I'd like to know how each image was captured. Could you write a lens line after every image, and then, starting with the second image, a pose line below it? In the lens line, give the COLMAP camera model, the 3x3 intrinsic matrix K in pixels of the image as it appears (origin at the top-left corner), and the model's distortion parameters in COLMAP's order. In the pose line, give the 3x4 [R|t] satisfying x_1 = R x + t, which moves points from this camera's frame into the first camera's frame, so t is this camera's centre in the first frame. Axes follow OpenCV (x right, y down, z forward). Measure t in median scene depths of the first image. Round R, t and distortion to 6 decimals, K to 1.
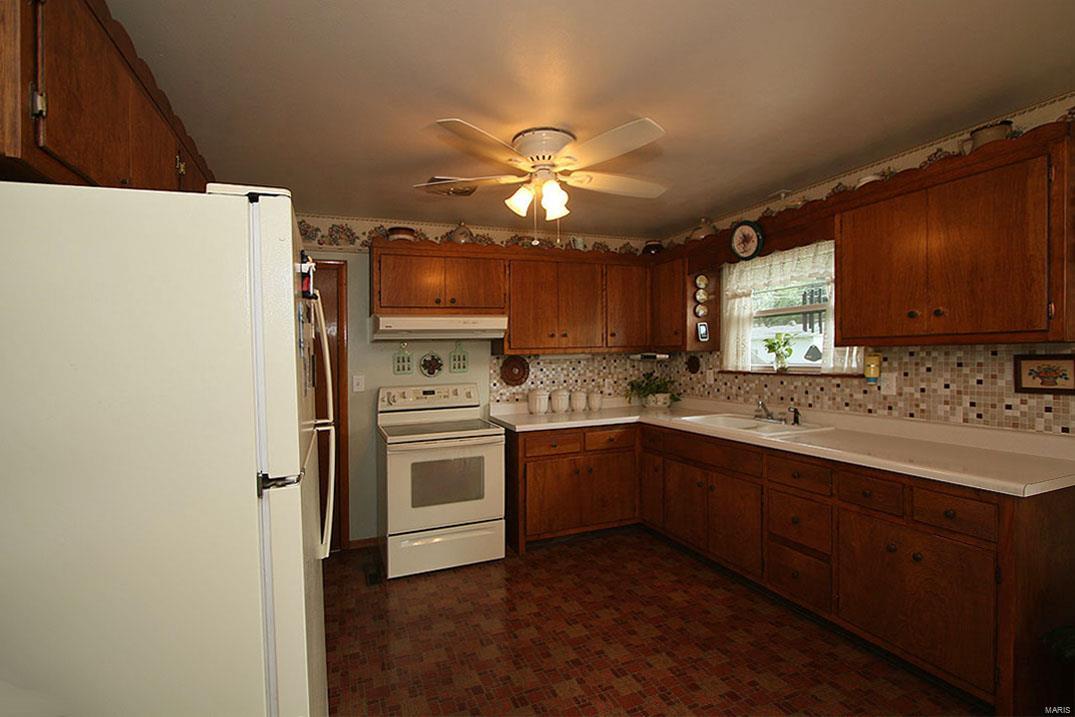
lens RADIAL K [[489.7, 0, 536.6], [0, 489.7, 352.5], [0, 0, 1]] dist [-0.013385, 0.000191]
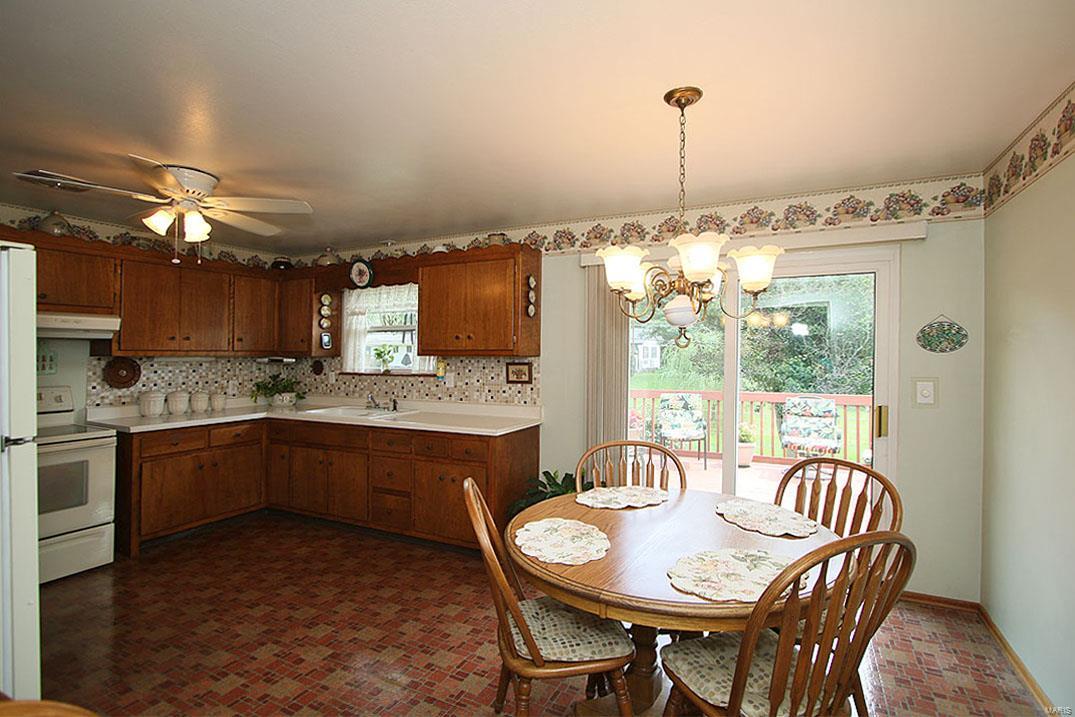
lens RADIAL K [[490.5, 0, 559.5], [0, 490.5, 362.7], [0, 0, 1]] dist [-0.016112, -0.000273]
pose [[0.720089, 0.012307, 0.693773, -0.092618], [-0.019987, 0.999796, 0.003010, -0.002660], [-0.693594, -0.016035, 0.720187, -0.303843]]
